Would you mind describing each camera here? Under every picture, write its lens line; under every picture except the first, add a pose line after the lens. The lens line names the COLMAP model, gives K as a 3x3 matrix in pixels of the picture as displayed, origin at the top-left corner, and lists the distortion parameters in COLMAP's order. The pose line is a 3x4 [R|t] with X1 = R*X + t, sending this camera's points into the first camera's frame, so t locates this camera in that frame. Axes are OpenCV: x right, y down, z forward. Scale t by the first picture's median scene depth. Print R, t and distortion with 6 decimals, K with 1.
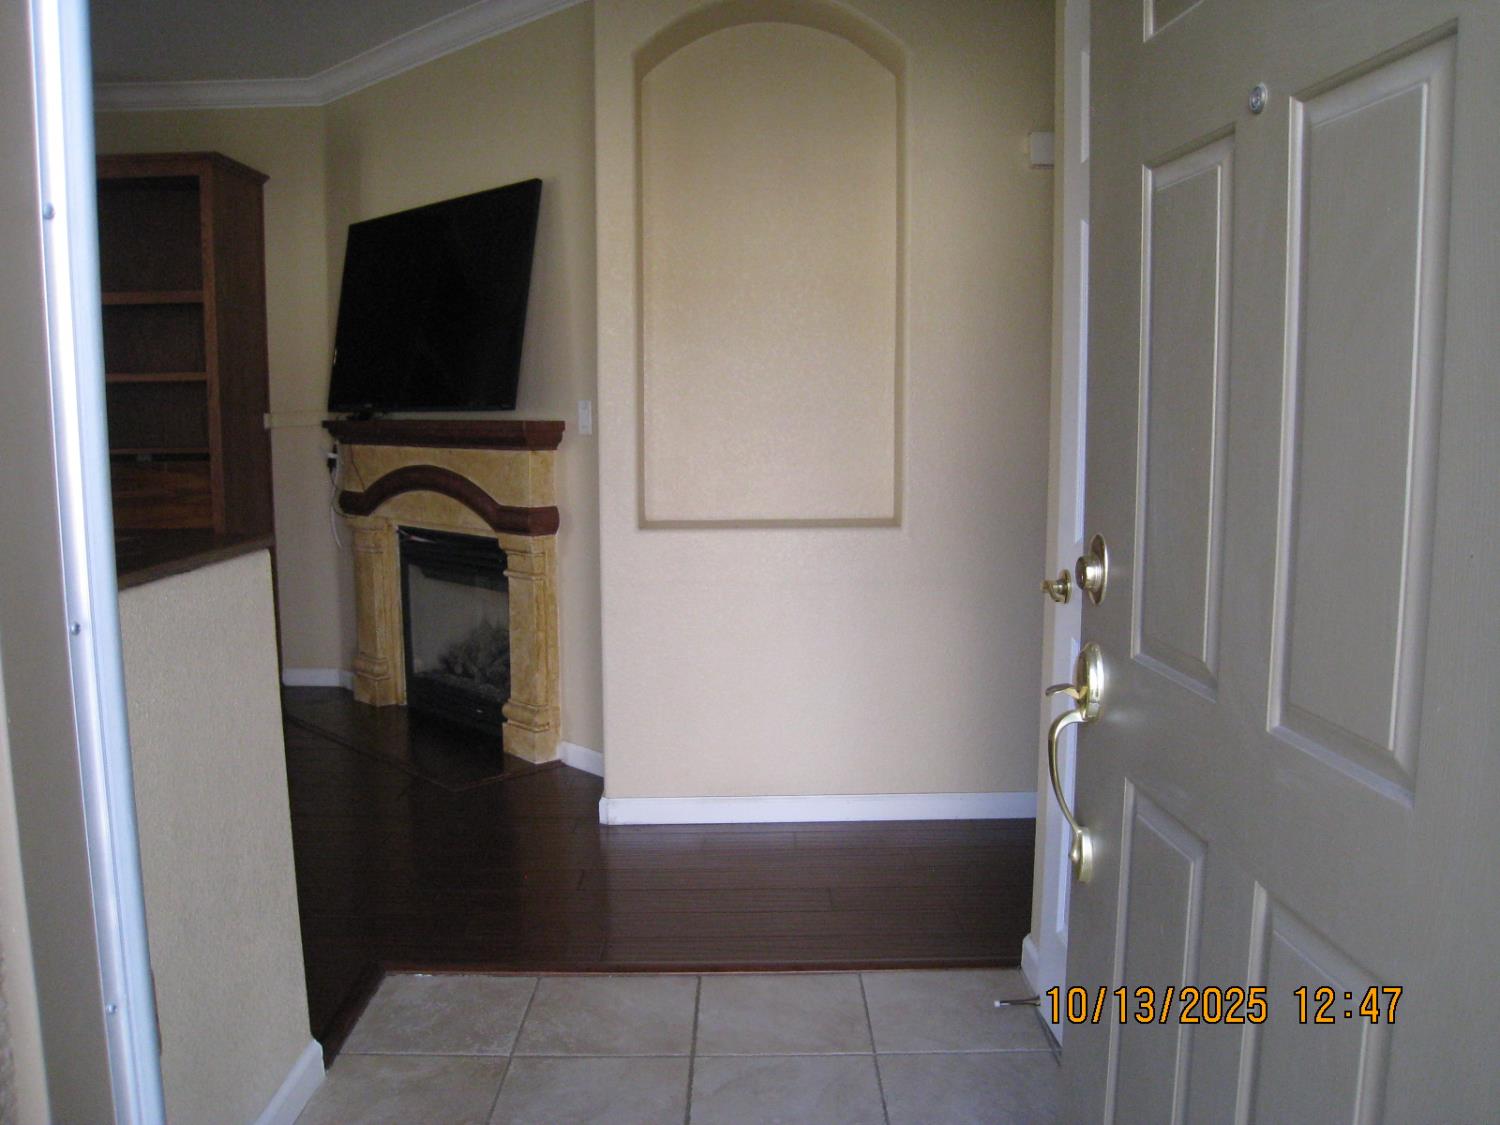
lens RADIAL K [[1237.9, 0, 752.7], [0, 1237.9, 553.4], [0, 0, 1]] dist [-0.167703, 0.110458]
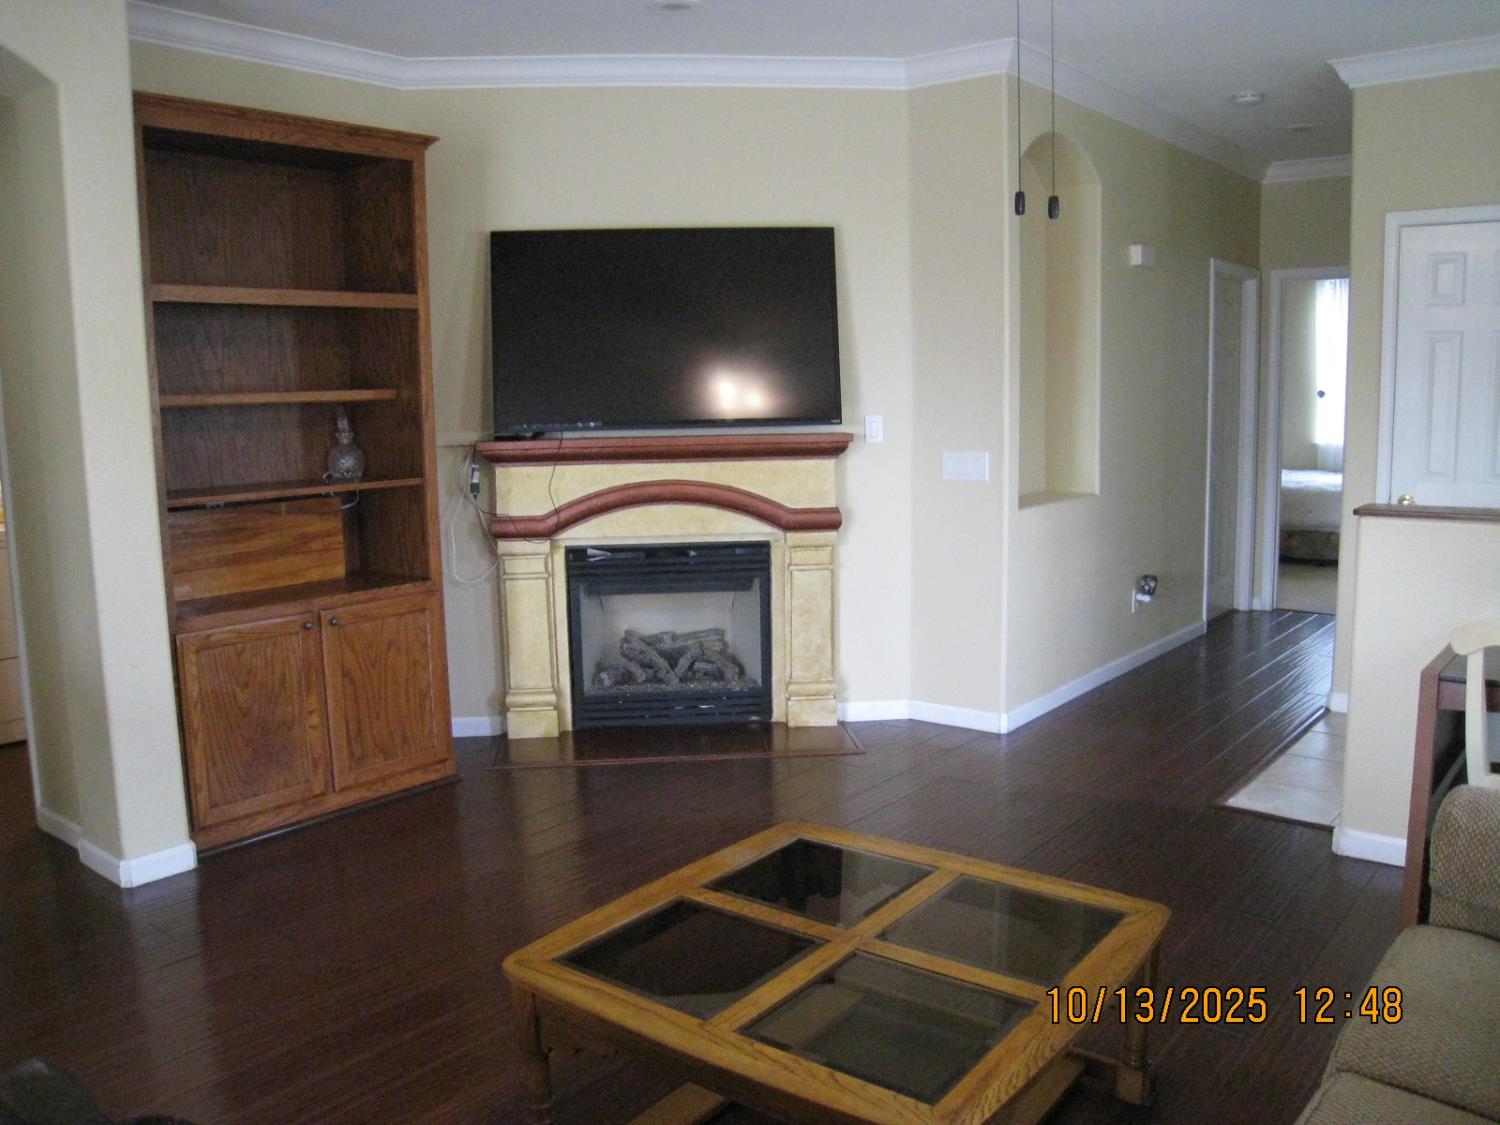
lens RADIAL K [[1237.9, 0, 749.7], [0, 1237.9, 572.5], [0, 0, 1]] dist [-0.167703, 0.110458]
pose [[0.650231, -0.123982, 0.749552, -1.044691], [0.104456, 0.991814, 0.073439, -0.065996], [-0.752522, 0.030543, 0.657859, 0.266054]]
